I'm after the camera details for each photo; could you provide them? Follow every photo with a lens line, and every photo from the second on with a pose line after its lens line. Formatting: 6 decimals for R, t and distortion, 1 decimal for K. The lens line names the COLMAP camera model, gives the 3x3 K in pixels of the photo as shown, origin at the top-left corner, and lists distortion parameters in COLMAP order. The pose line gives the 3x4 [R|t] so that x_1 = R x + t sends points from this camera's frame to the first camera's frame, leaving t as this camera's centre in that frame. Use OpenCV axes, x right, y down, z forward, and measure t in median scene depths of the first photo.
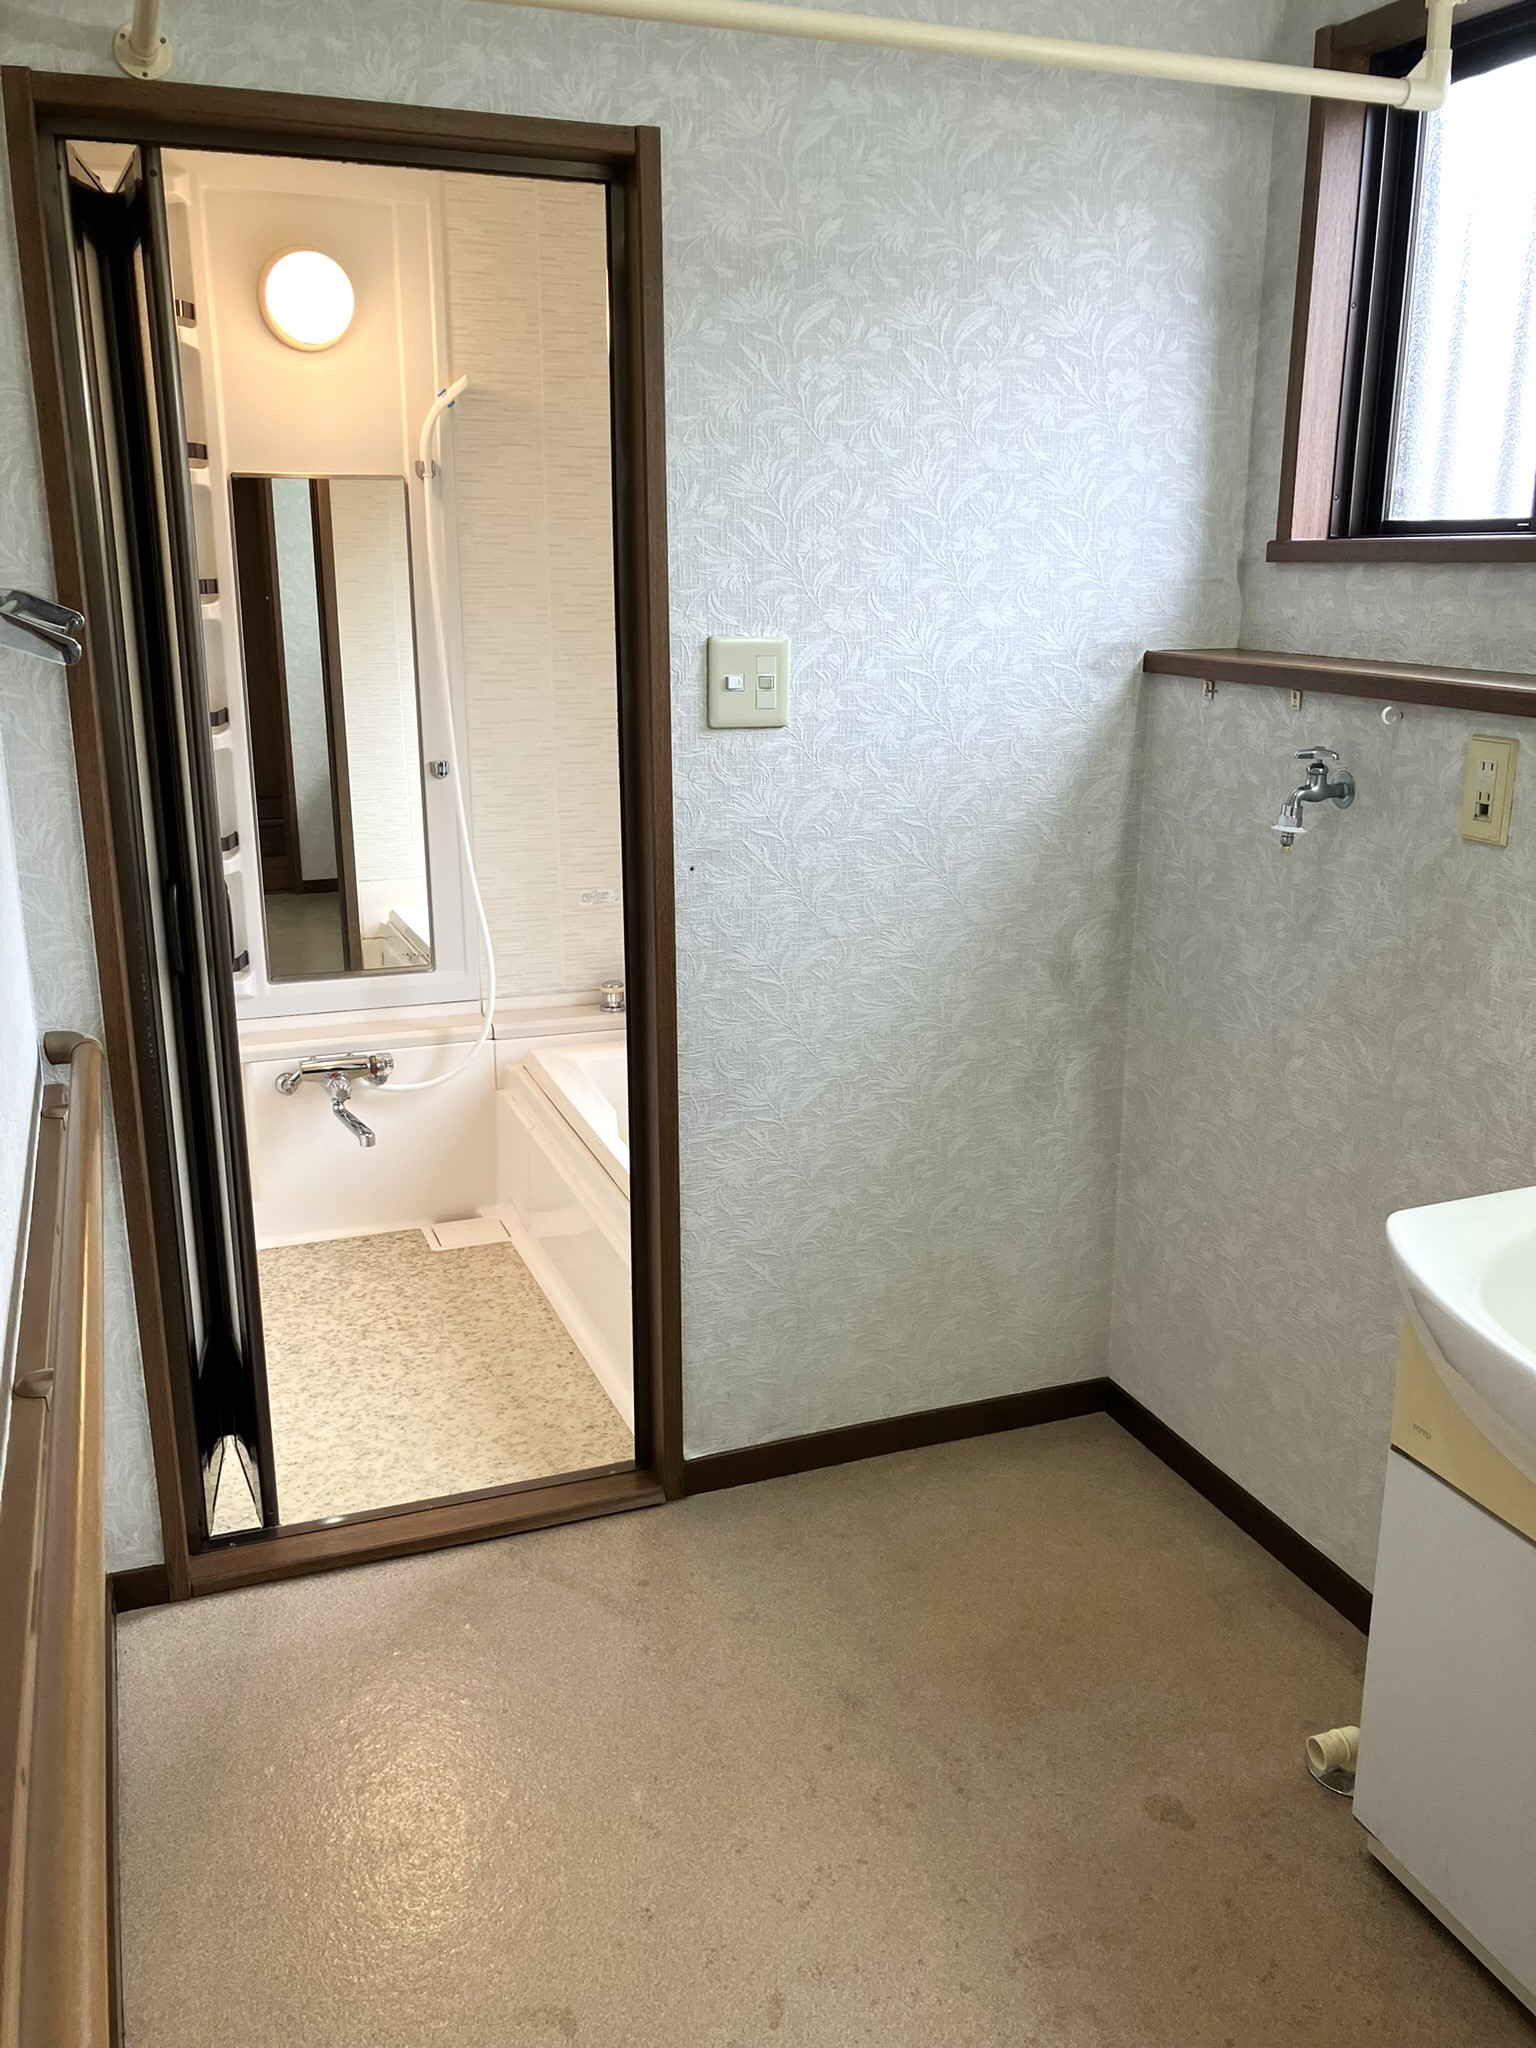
lens RADIAL K [[1709.4, 0, 773.2], [0, 1709.4, 1034.3], [0, 0, 1]] dist [0.051815, -0.063986]
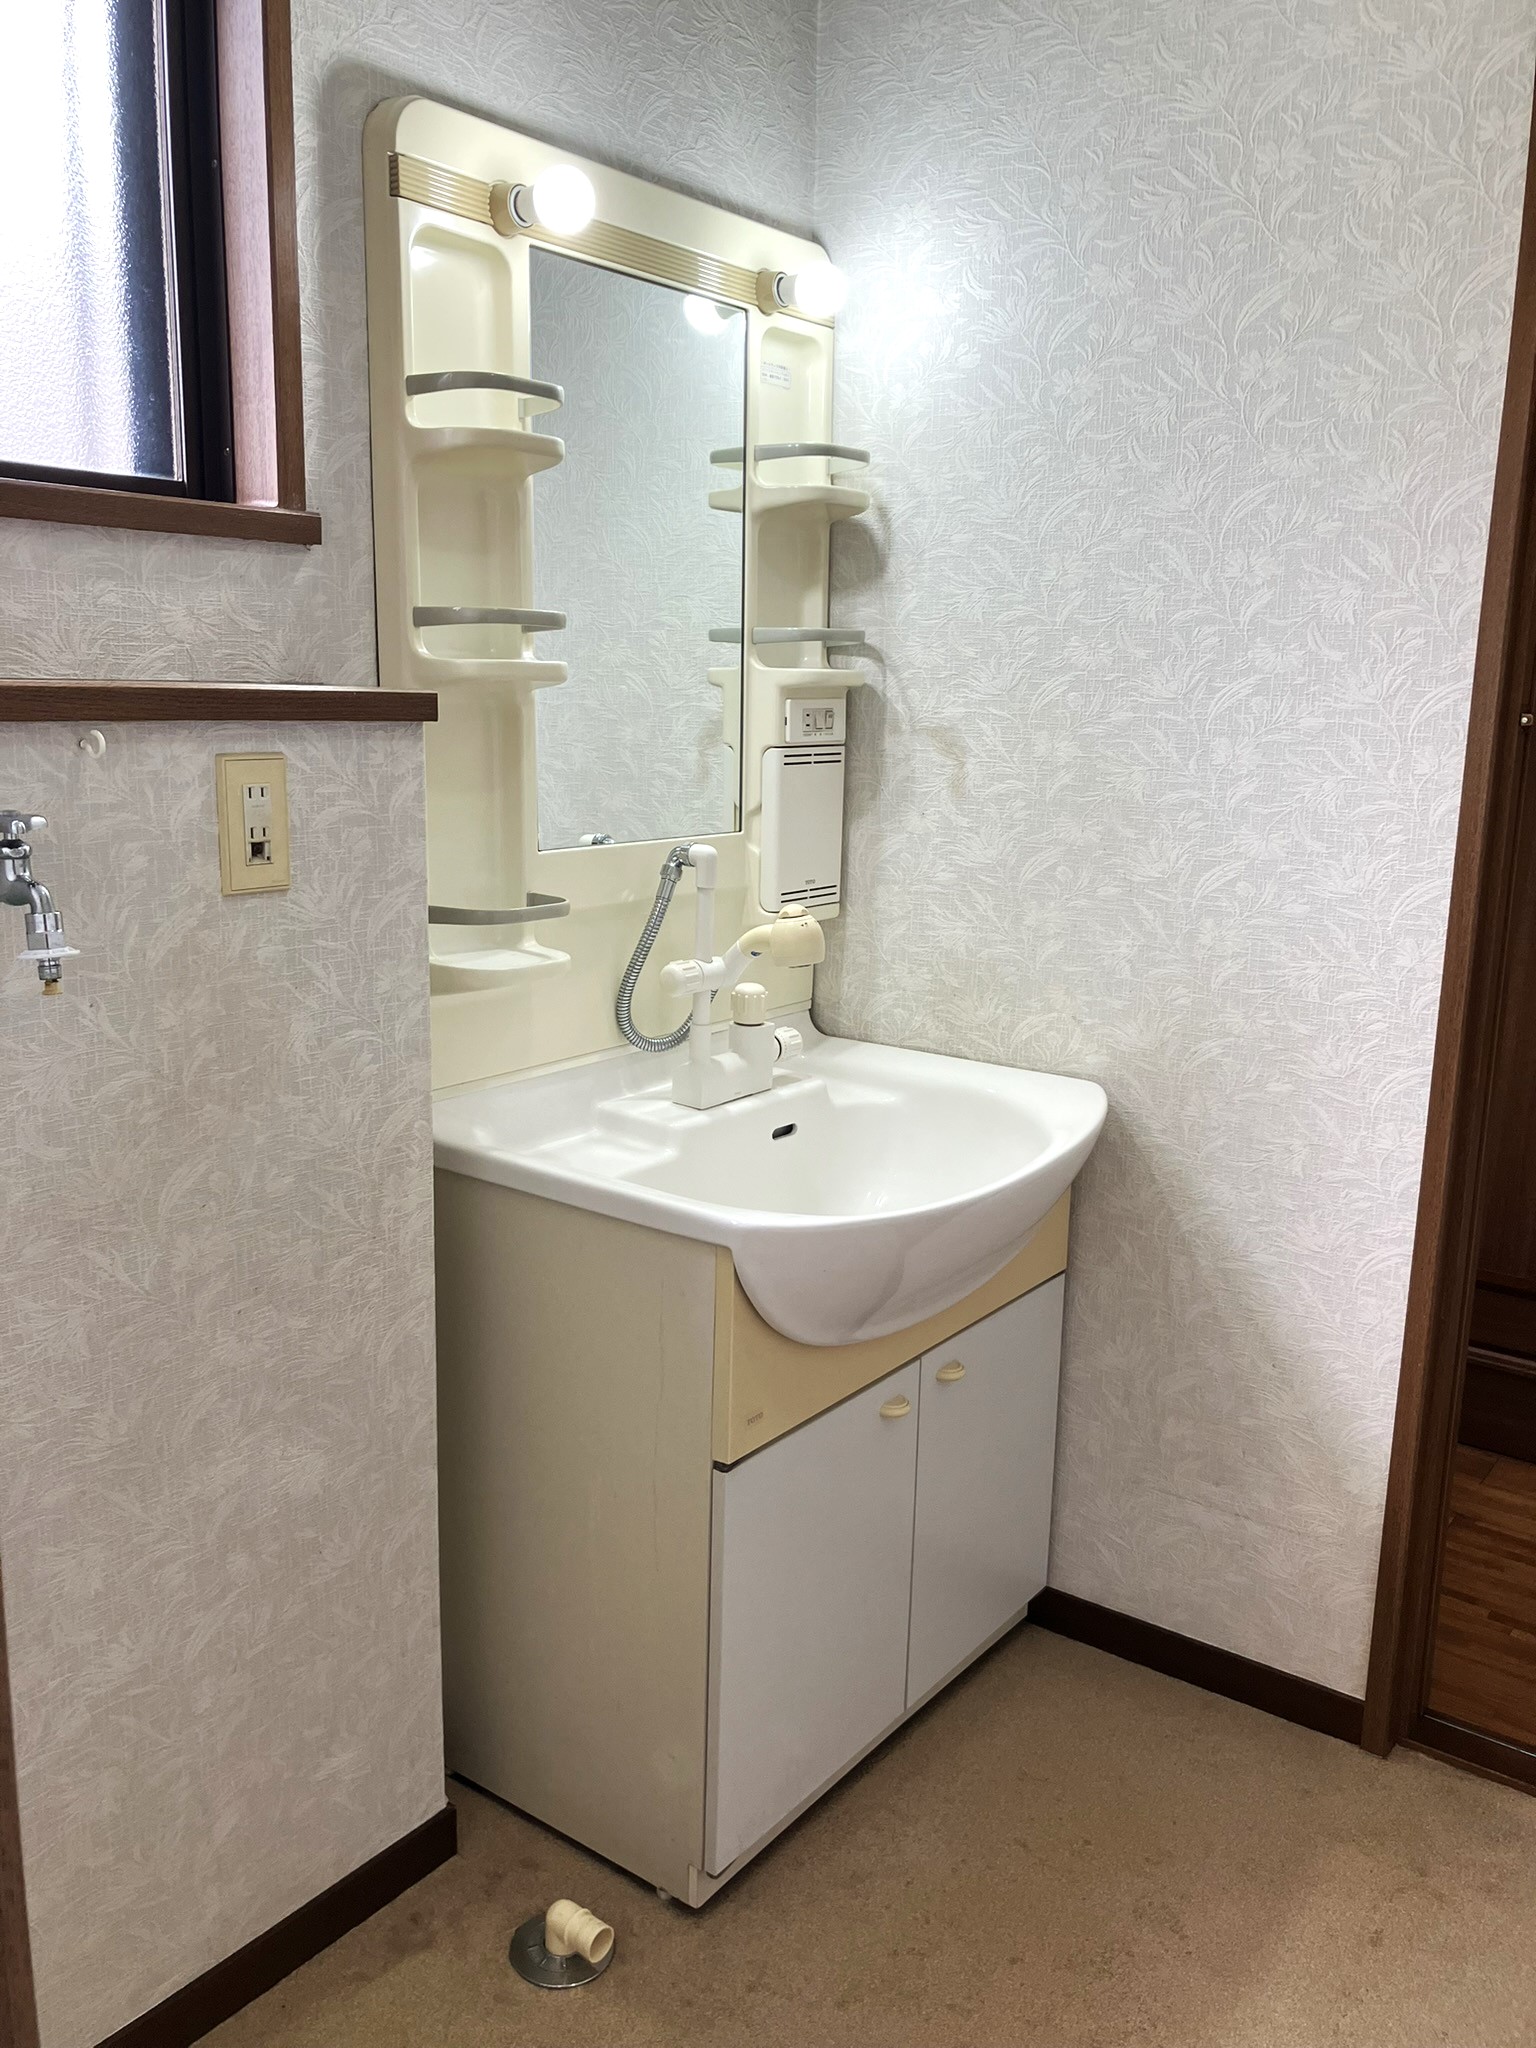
lens RADIAL K [[1709.4, 0, 759.6], [0, 1709.4, 1030.9], [0, 0, 1]] dist [0.051815, -0.063986]
pose [[-0.539954, -0.192838, 0.819307, -0.112960], [0.200487, 0.915918, 0.347706, -0.091681], [-0.817469, 0.352006, -0.455892, 0.396609]]
